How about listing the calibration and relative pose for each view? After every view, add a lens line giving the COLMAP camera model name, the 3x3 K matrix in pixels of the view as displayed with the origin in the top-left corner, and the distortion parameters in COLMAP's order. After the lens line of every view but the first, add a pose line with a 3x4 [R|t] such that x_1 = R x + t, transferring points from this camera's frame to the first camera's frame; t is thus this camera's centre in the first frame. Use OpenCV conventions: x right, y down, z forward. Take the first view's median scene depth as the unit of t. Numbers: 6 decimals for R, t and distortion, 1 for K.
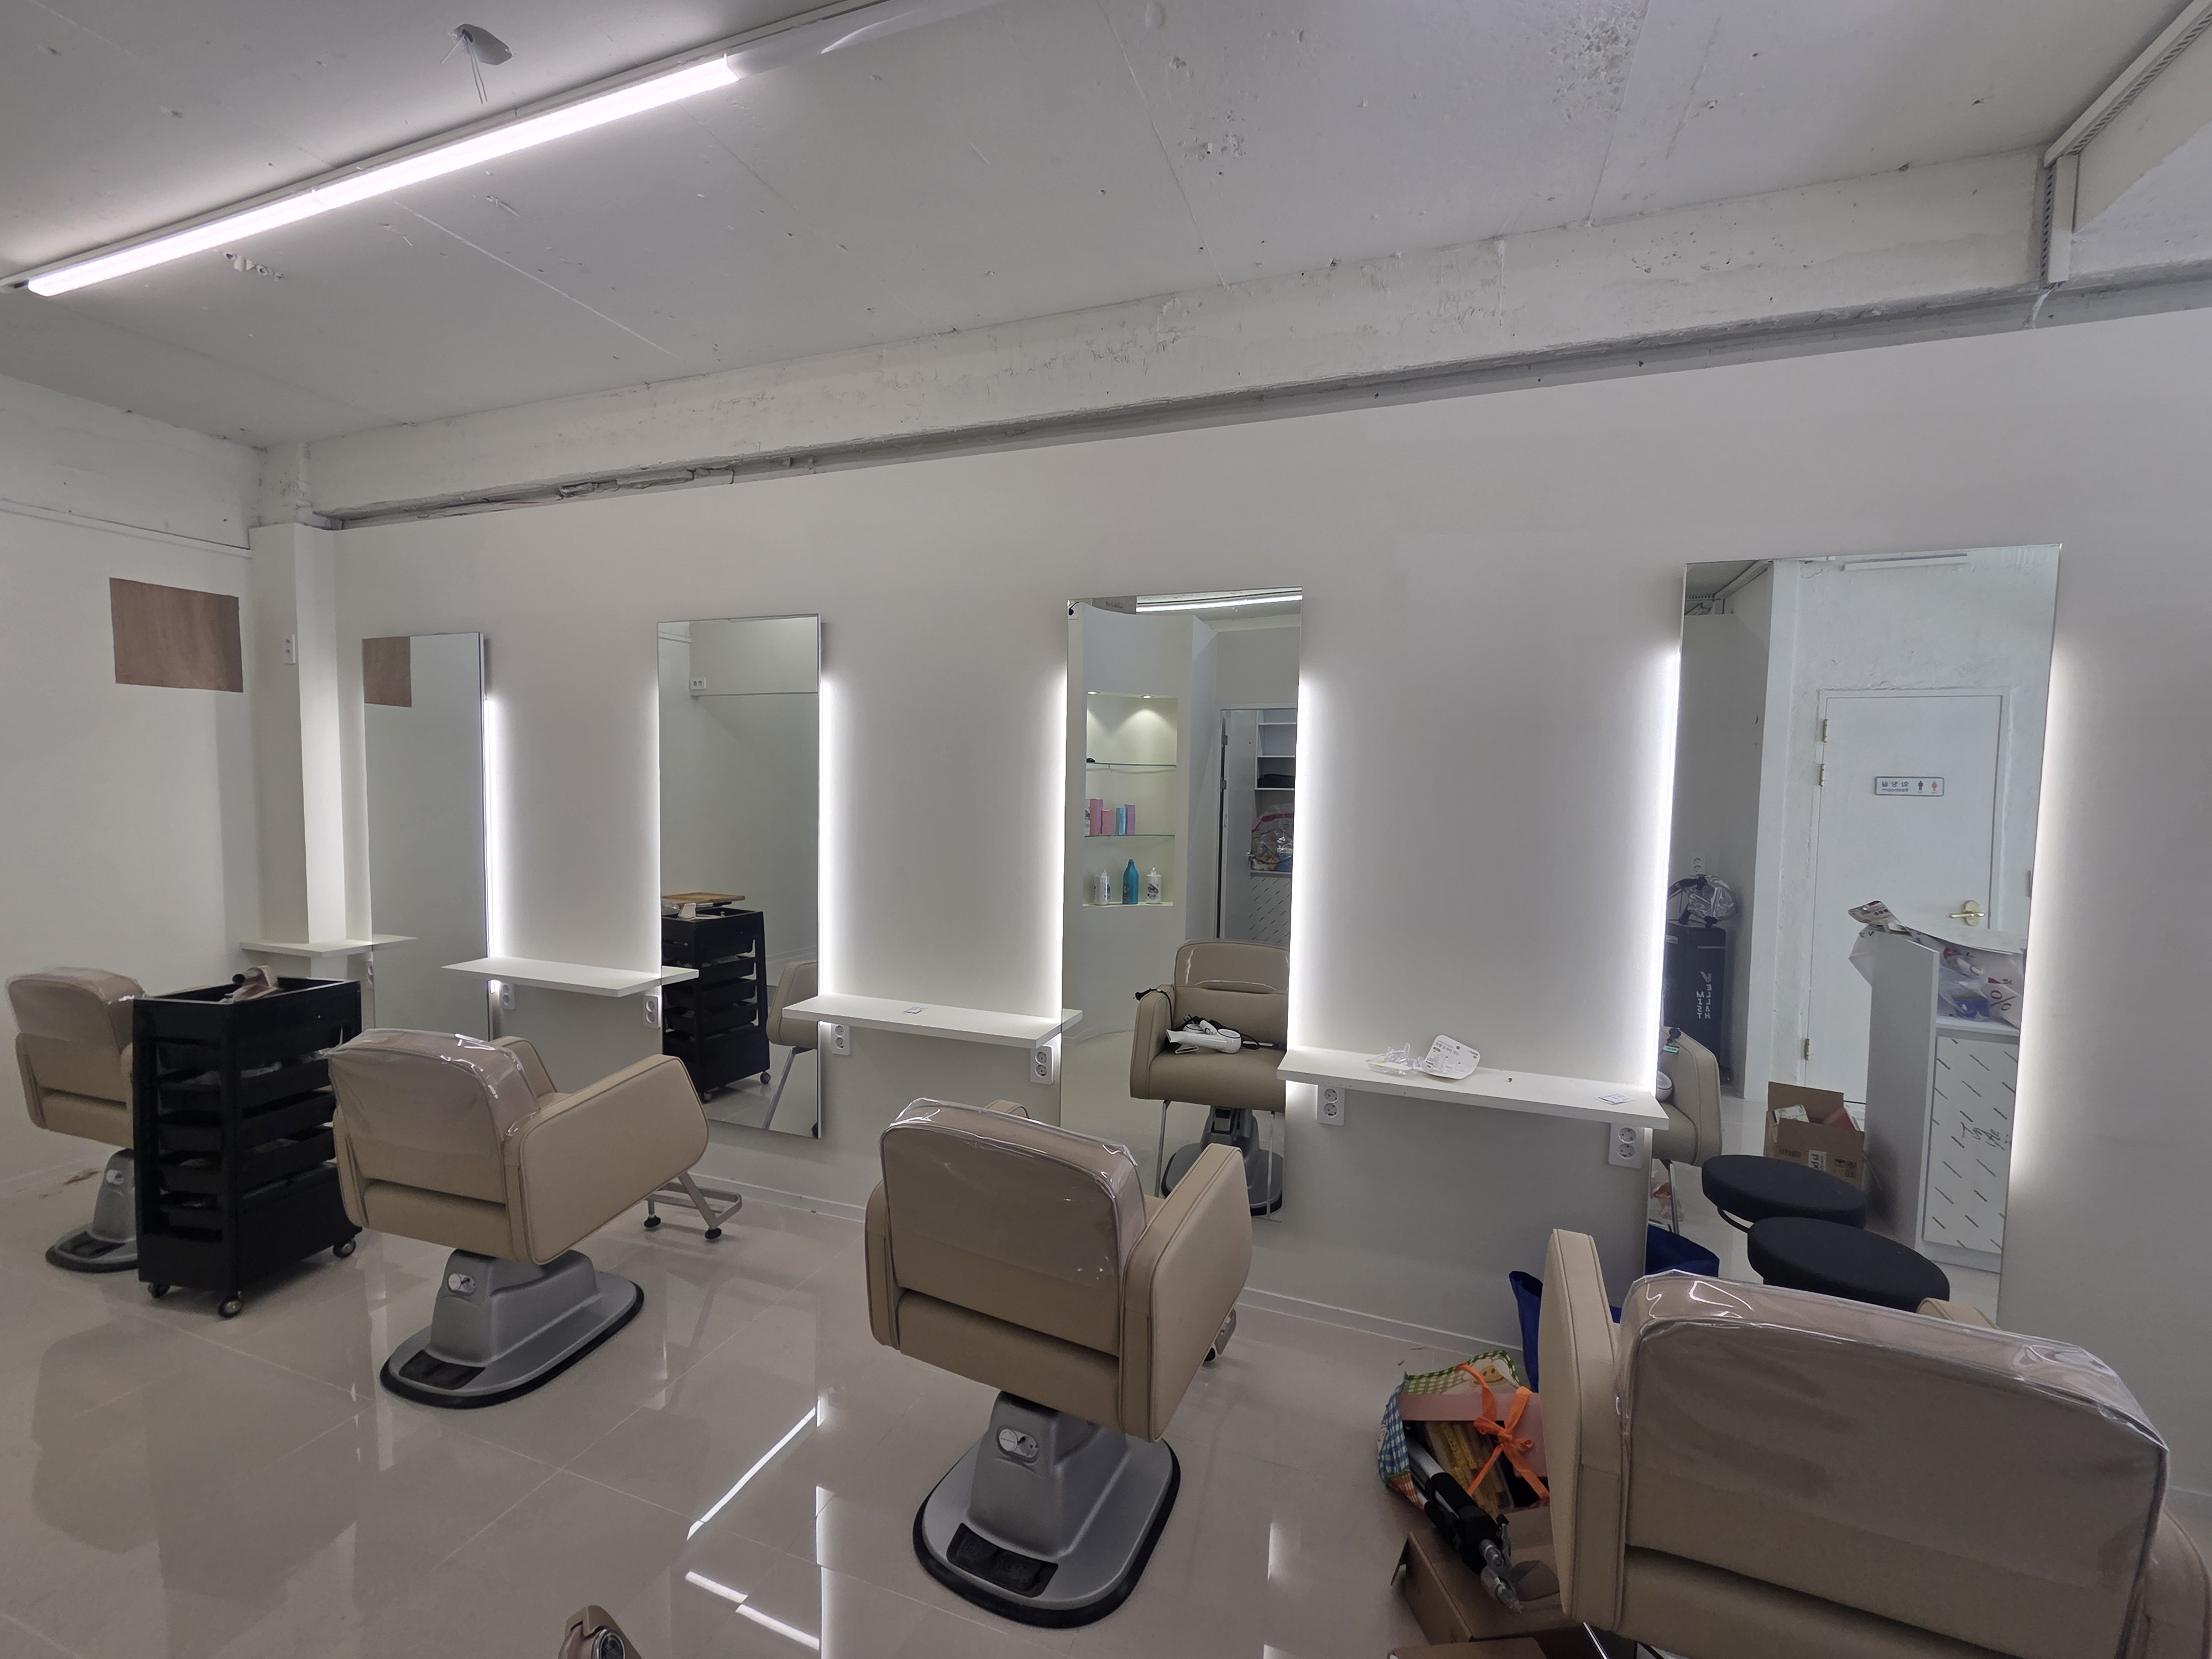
lens RADIAL K [[897.7, 0, 1102.3], [0, 897.7, 827.0], [0, 0, 1]] dist [0.000906, 0.000080]
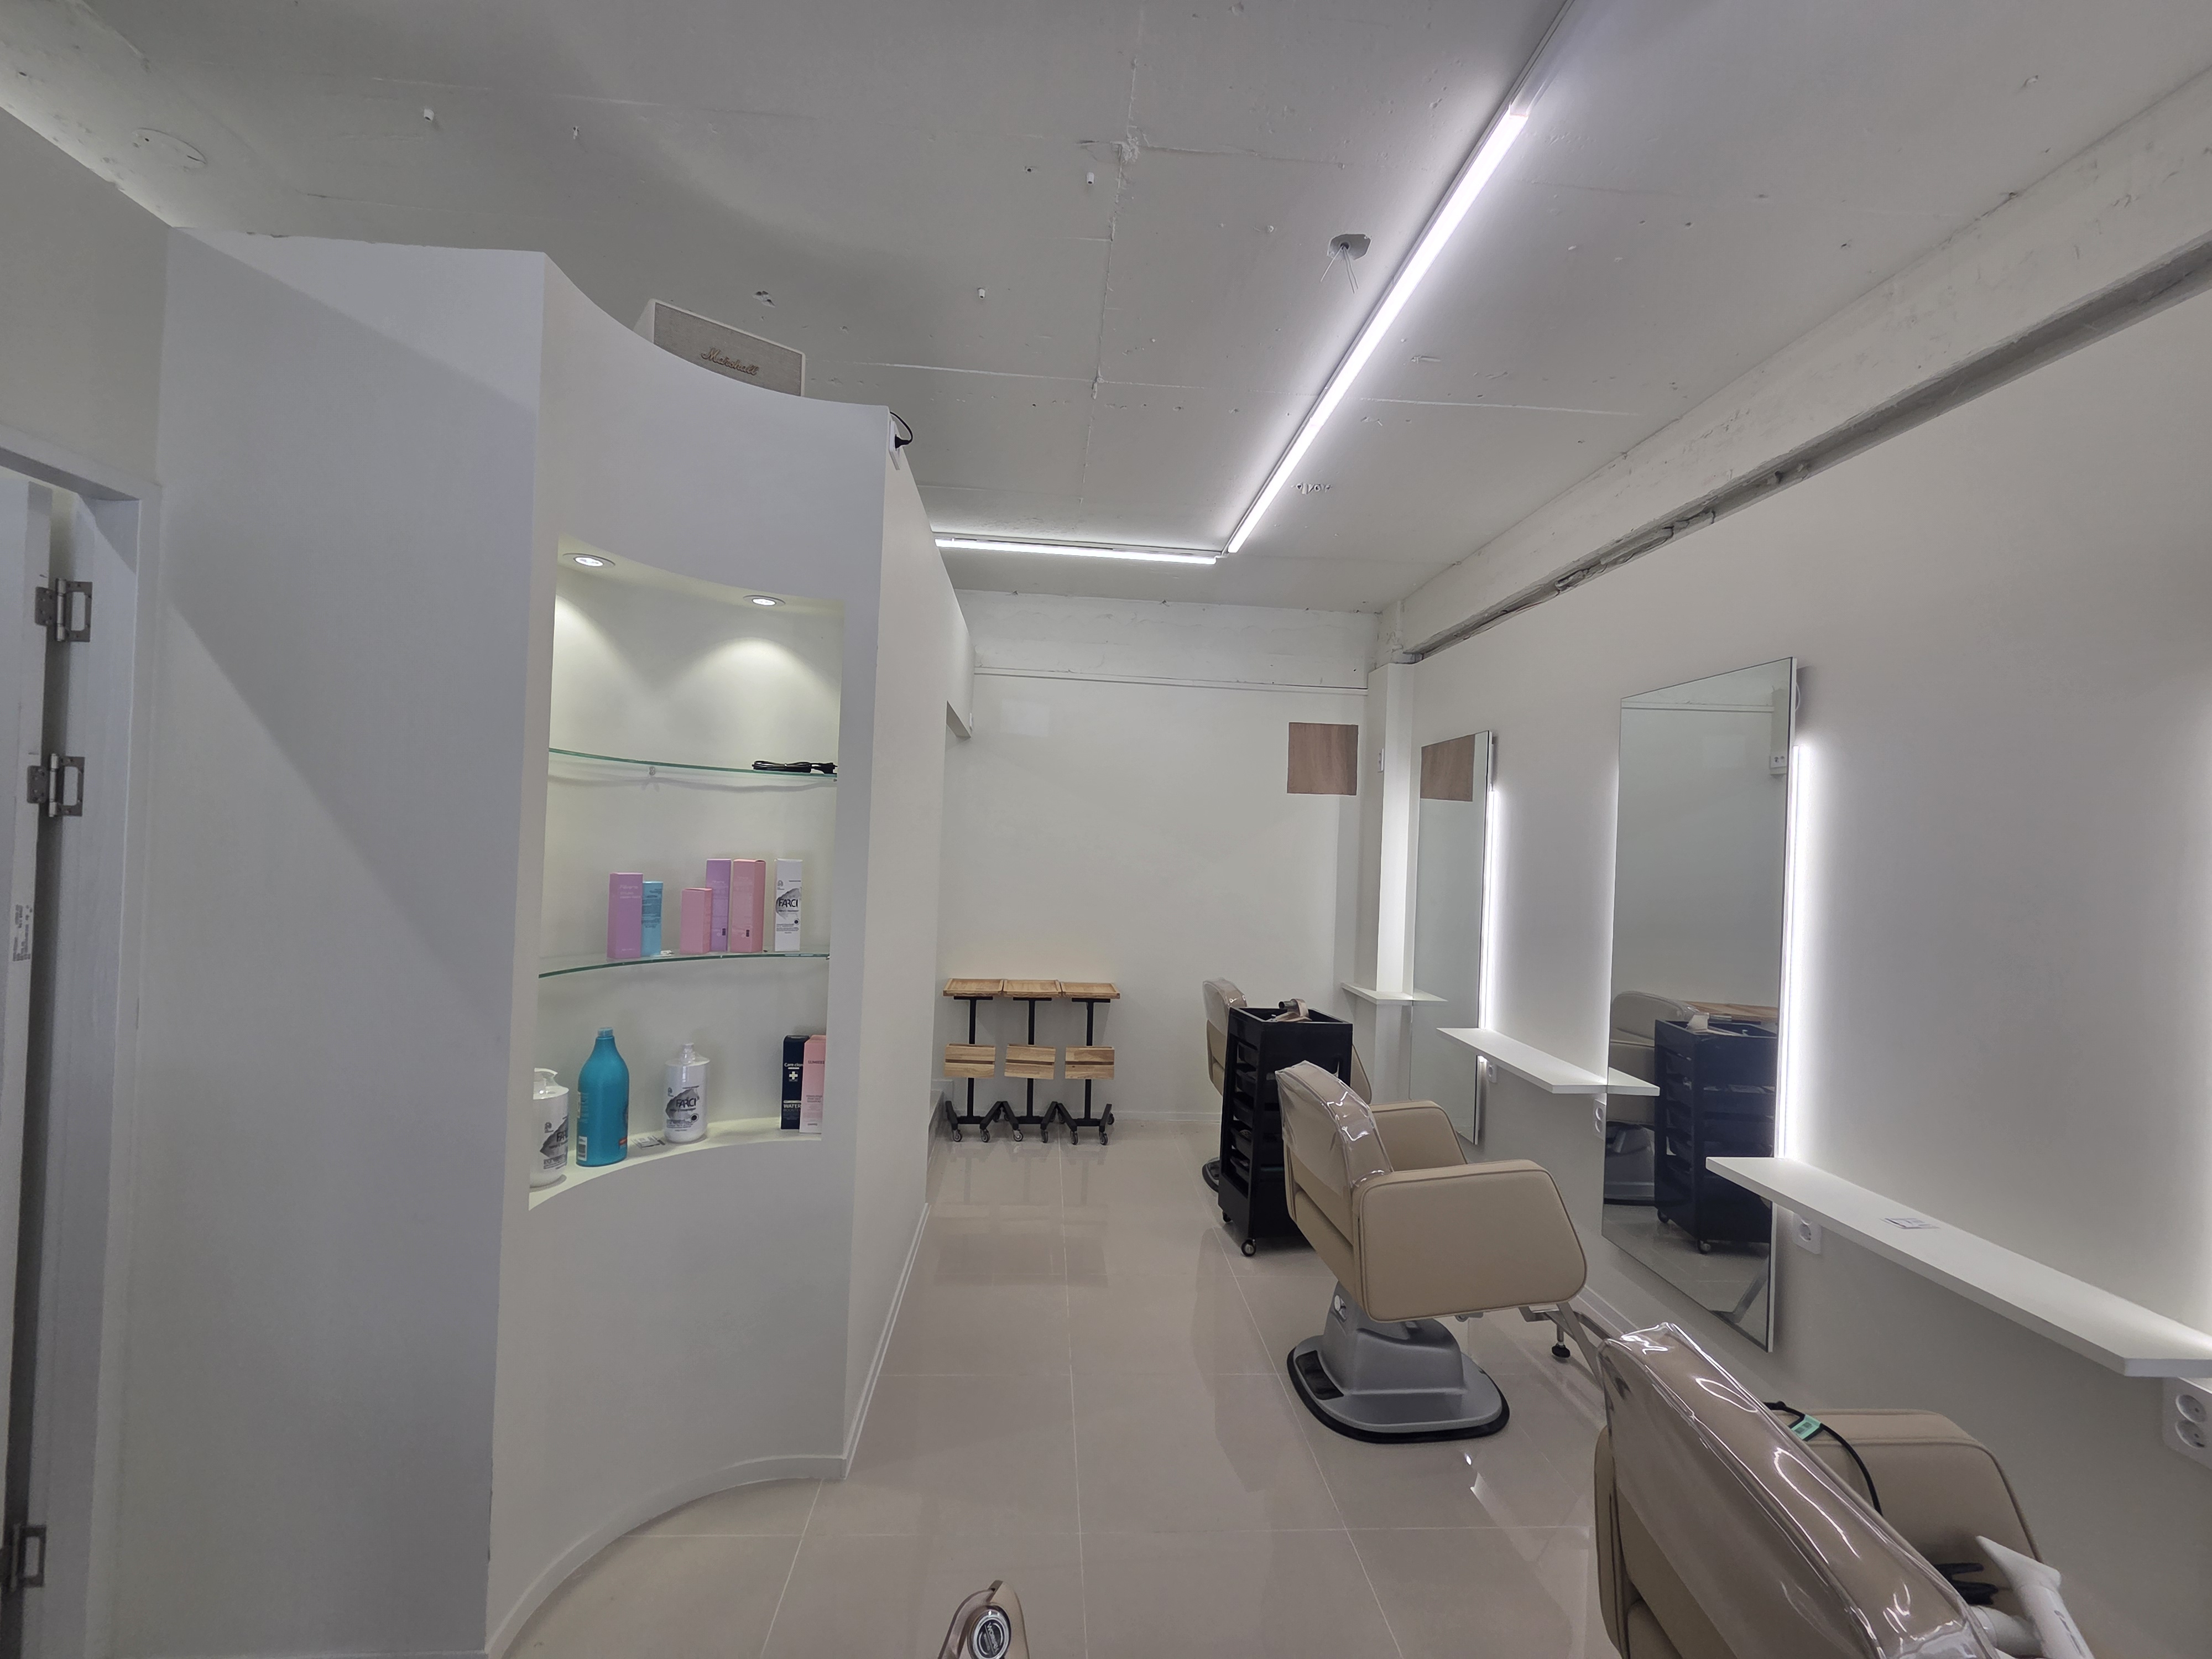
lens RADIAL K [[897.7, 0, 1102.3], [0, 897.7, 827.0], [0, 0, 1]] dist [0.000906, 0.000080]
pose [[0.416459, -0.016578, -0.909003, 0.128071], [-0.075416, 0.995758, -0.052711, -0.005150], [0.906021, 0.090505, 0.413442, 0.141118]]
